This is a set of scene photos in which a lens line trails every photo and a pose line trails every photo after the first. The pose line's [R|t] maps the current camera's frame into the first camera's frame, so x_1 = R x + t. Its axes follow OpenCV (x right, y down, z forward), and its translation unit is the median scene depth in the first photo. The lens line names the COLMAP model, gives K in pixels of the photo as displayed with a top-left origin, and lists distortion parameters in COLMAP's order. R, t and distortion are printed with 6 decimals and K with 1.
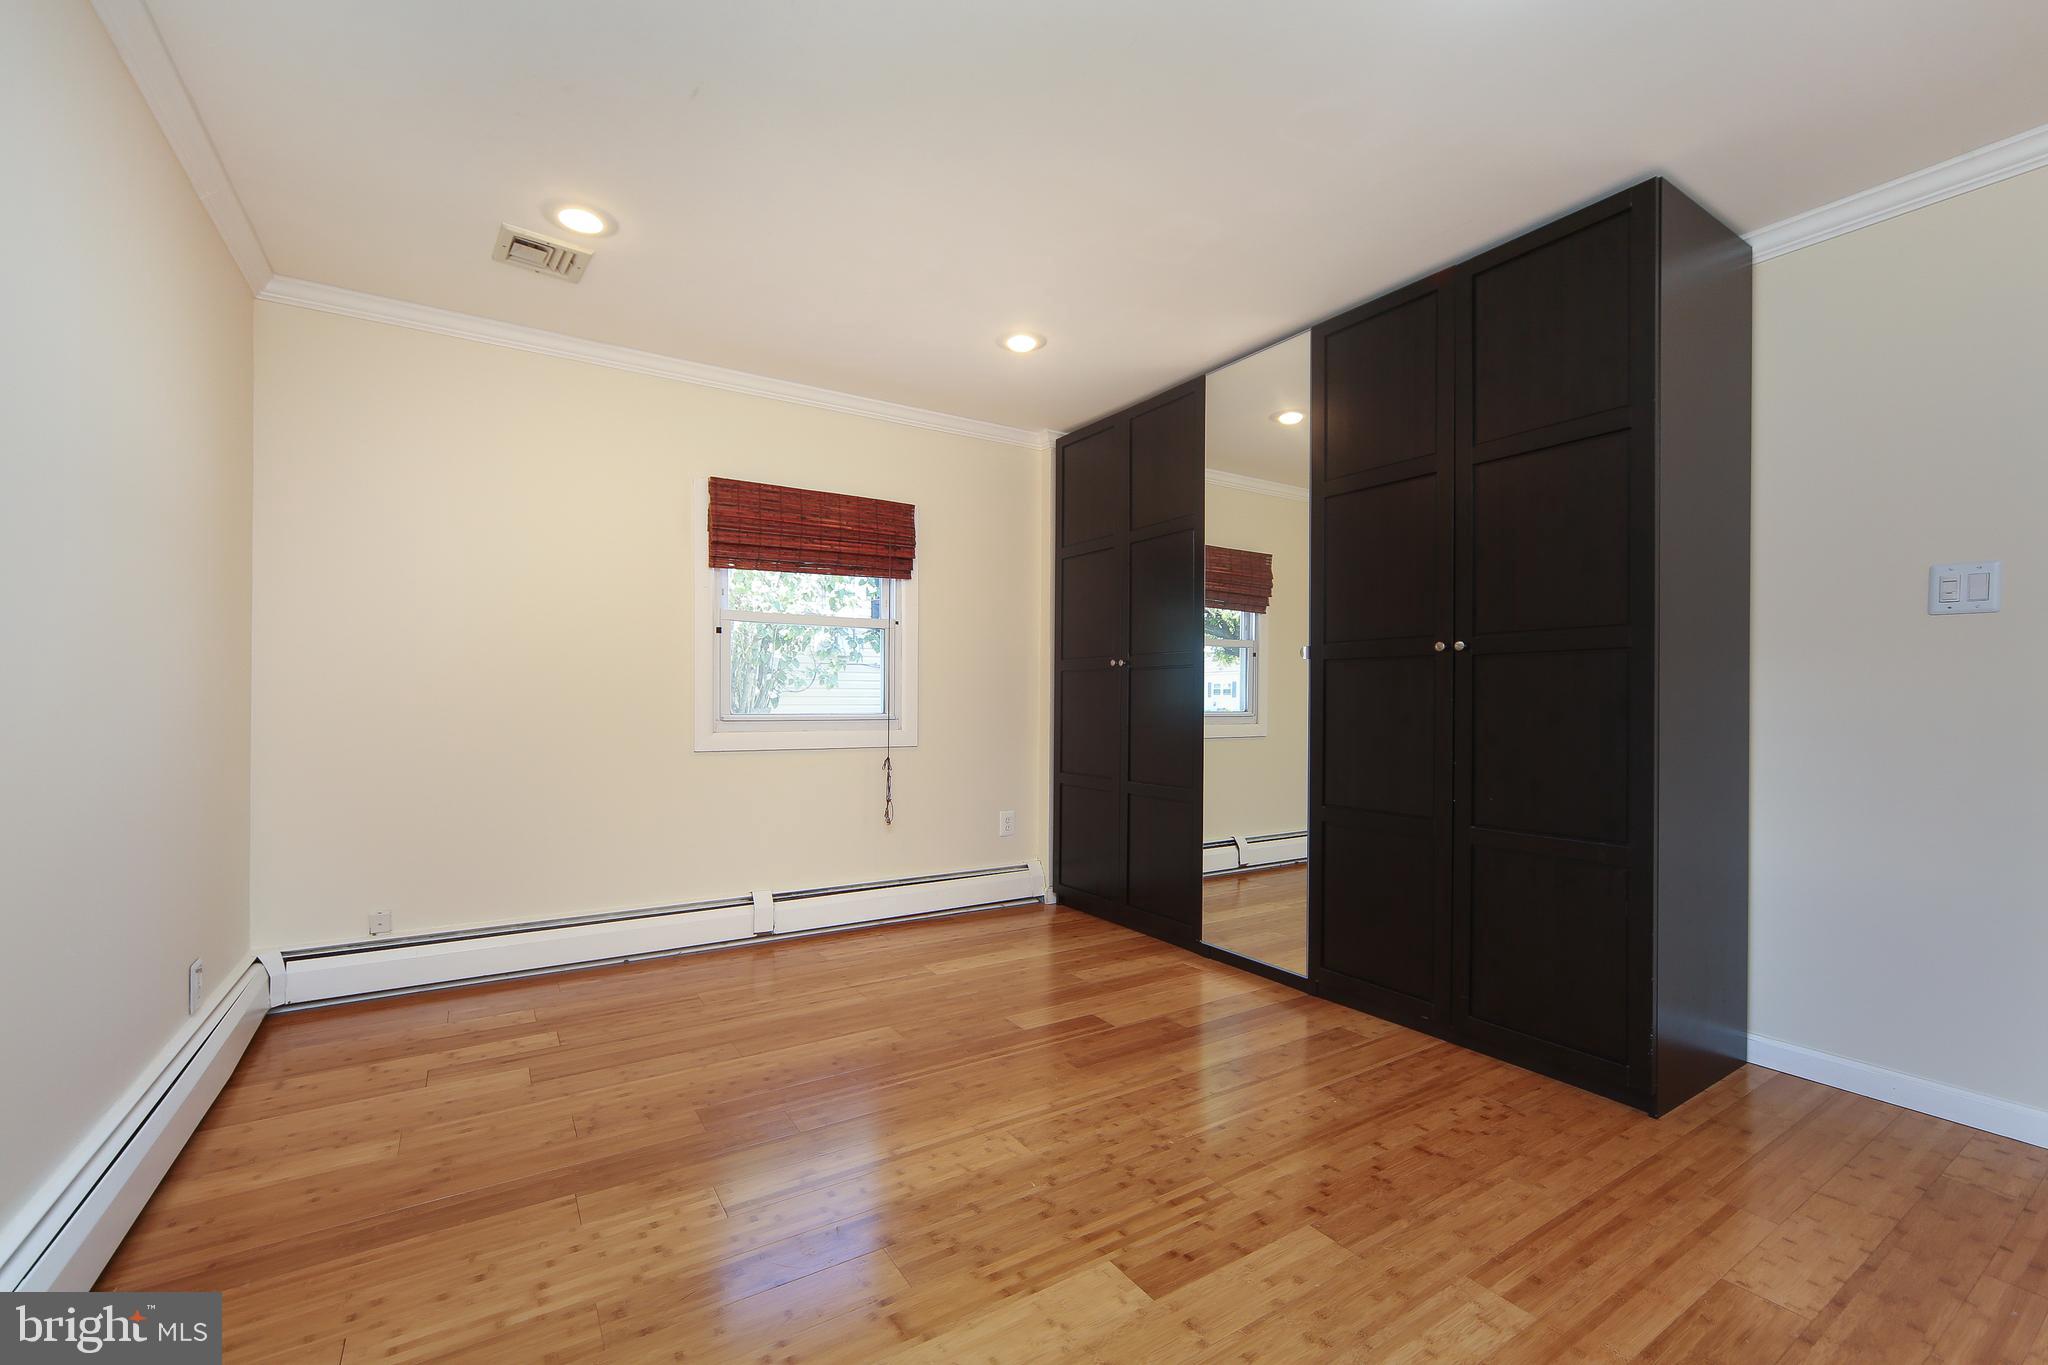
lens RADIAL K [[834.6, 0, 954.5], [0, 834.6, 698.0], [0, 0, 1]] dist [-0.003969, 0.002336]
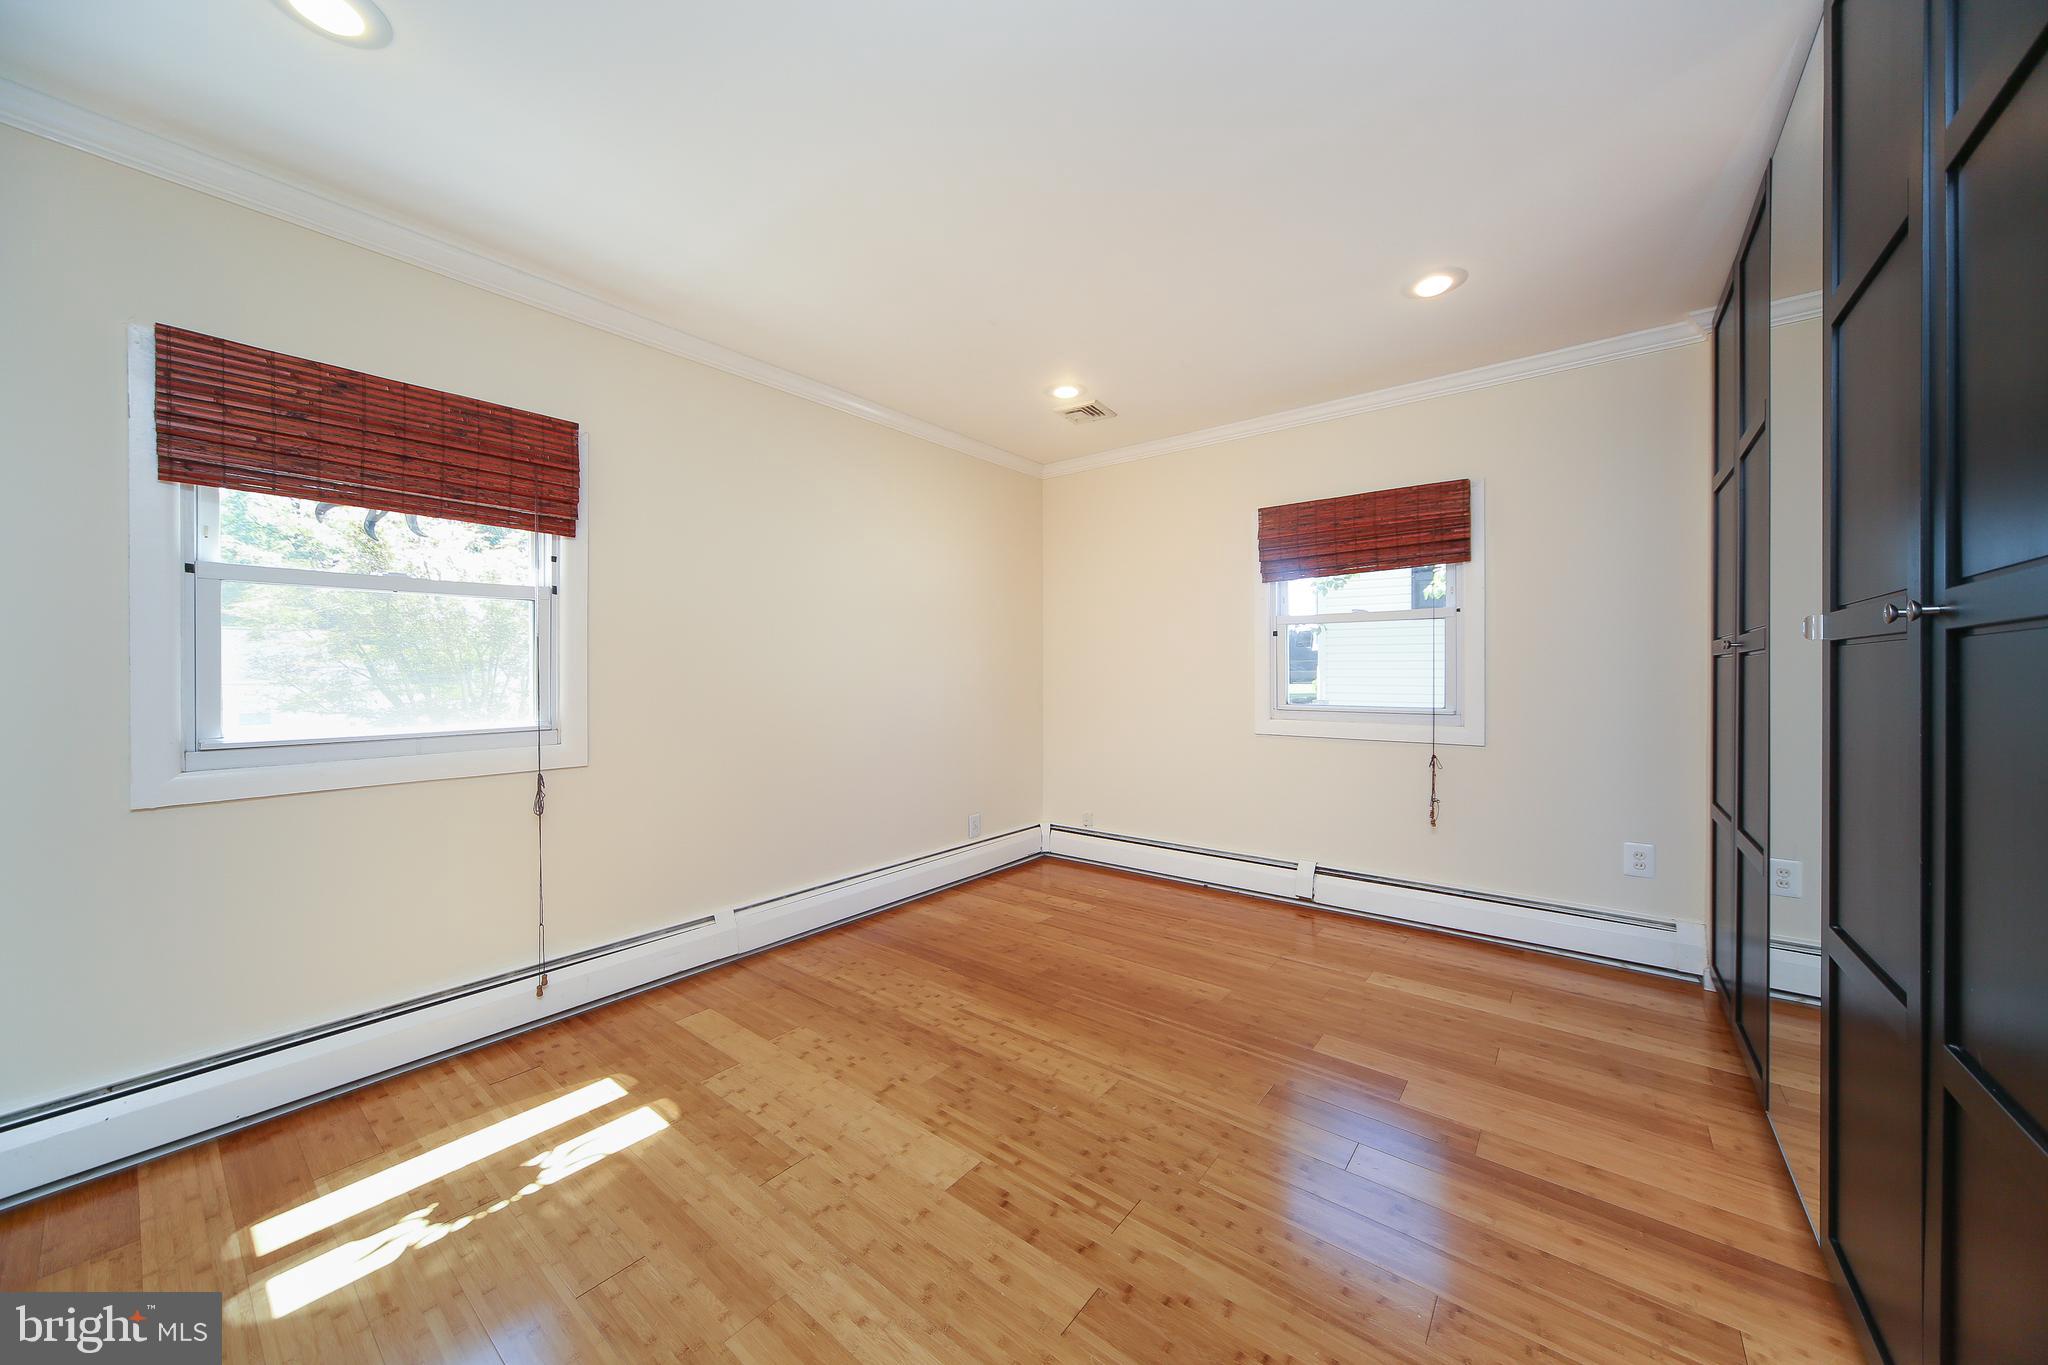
lens RADIAL K [[707.8, 0, 1031.9], [0, 707.8, 674.5], [0, 0, 1]] dist [0.001975, 0.000391]
pose [[0.367146, -0.005576, -0.930147, 0.665525], [0.007641, 0.999966, -0.002978, -0.027666], [0.930132, -0.006014, 0.367176, 0.378730]]
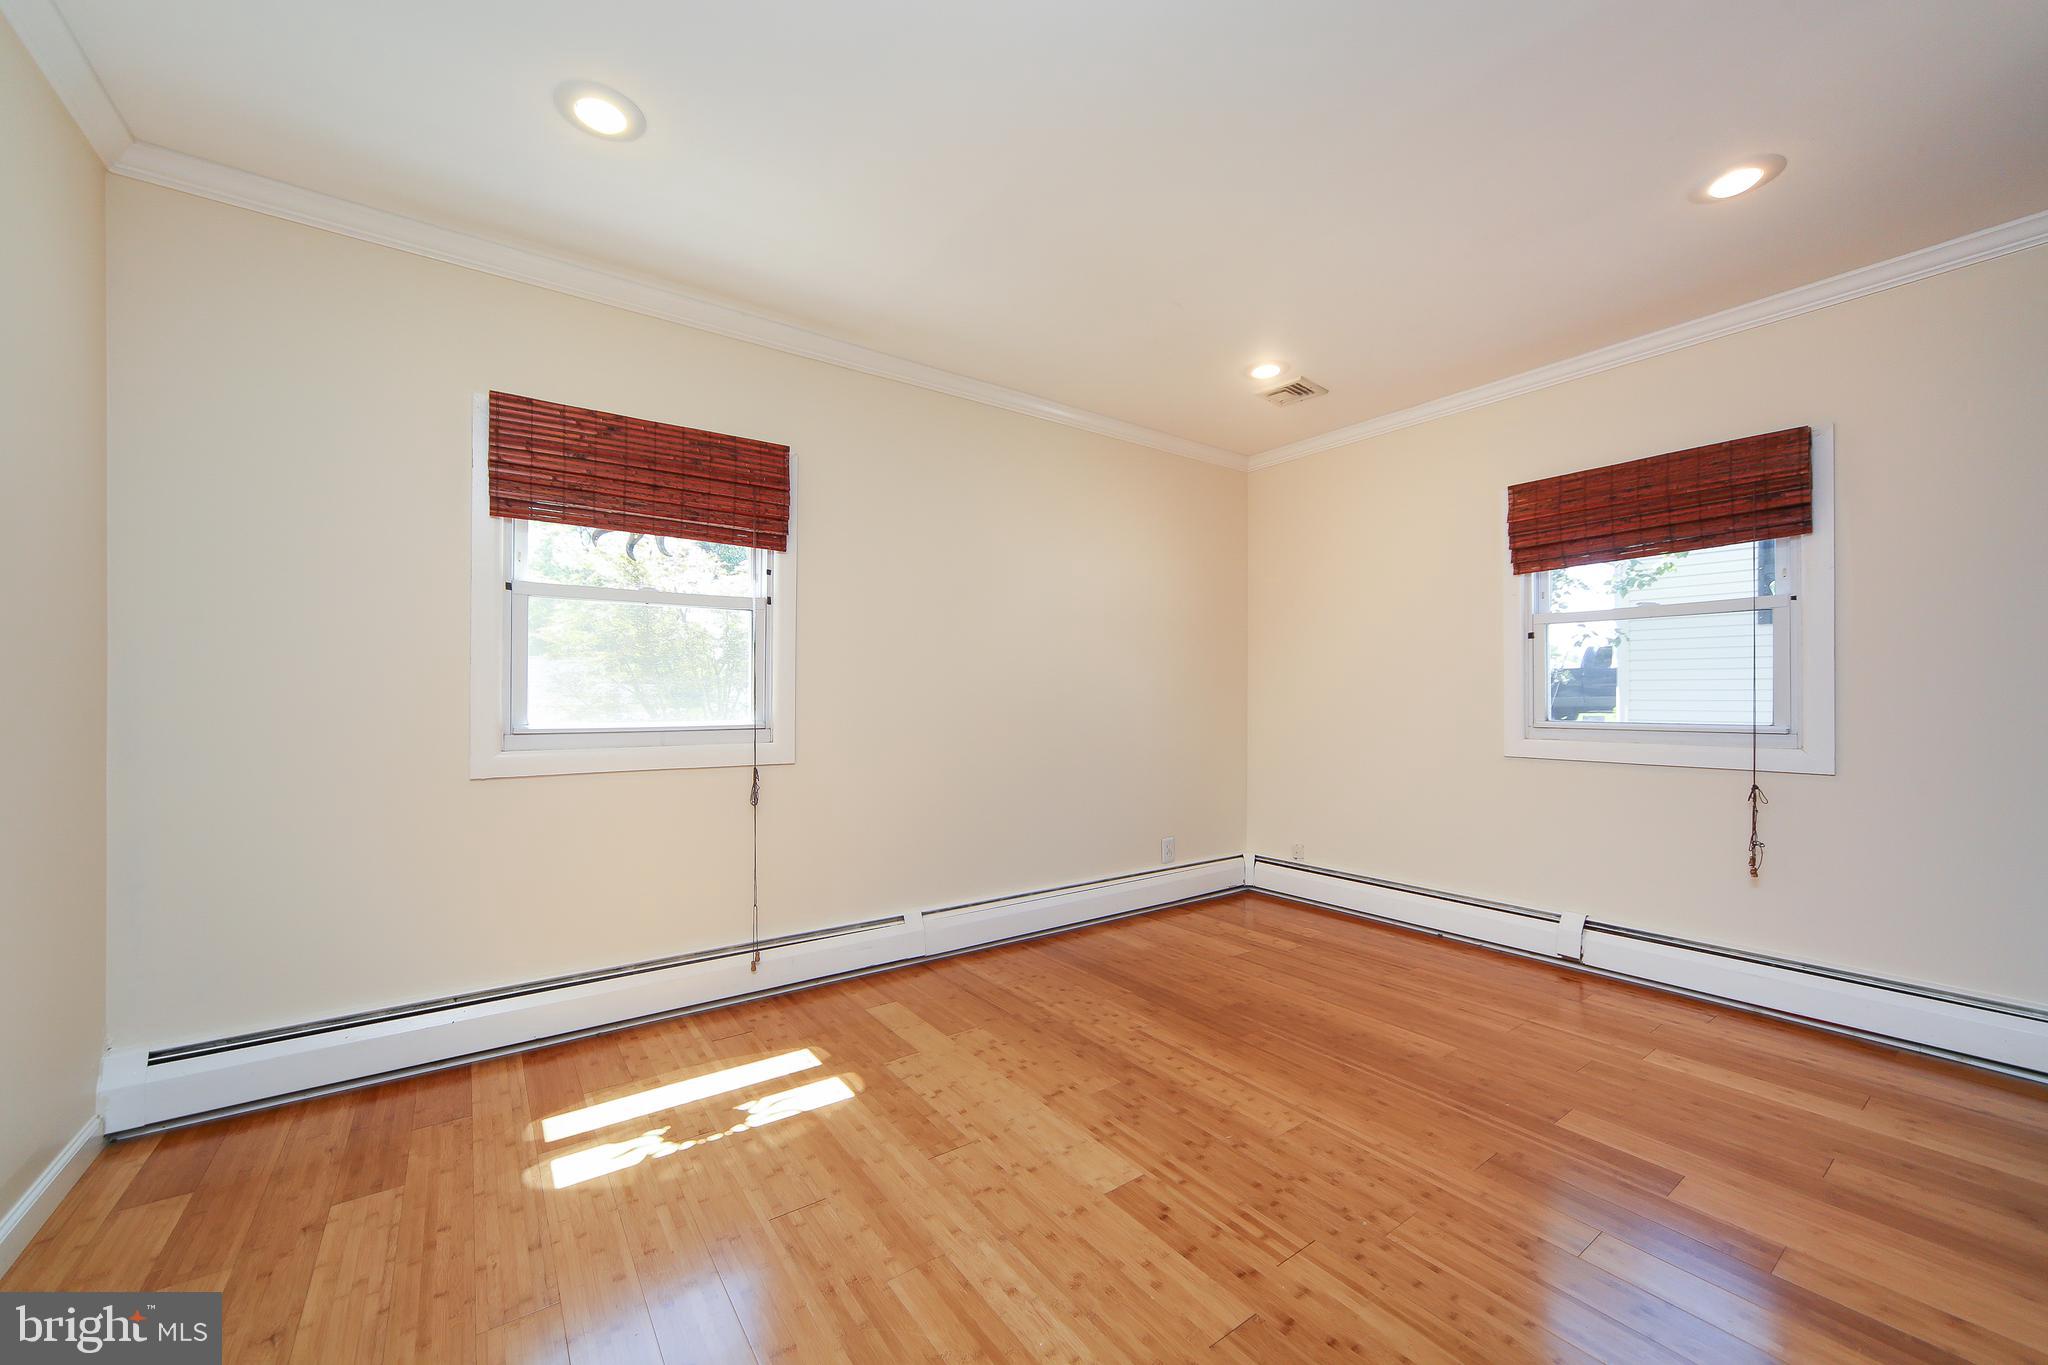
lens RADIAL K [[772.5, 0, 1041.5], [0, 772.5, 695.4], [0, 0, 1]] dist [0.001506, 0.000569]
pose [[0.105546, -0.011799, -0.994344, 0.708056], [0.000428, 0.999930, -0.011820, 0.000485], [0.994414, 0.000822, 0.105544, 0.406782]]
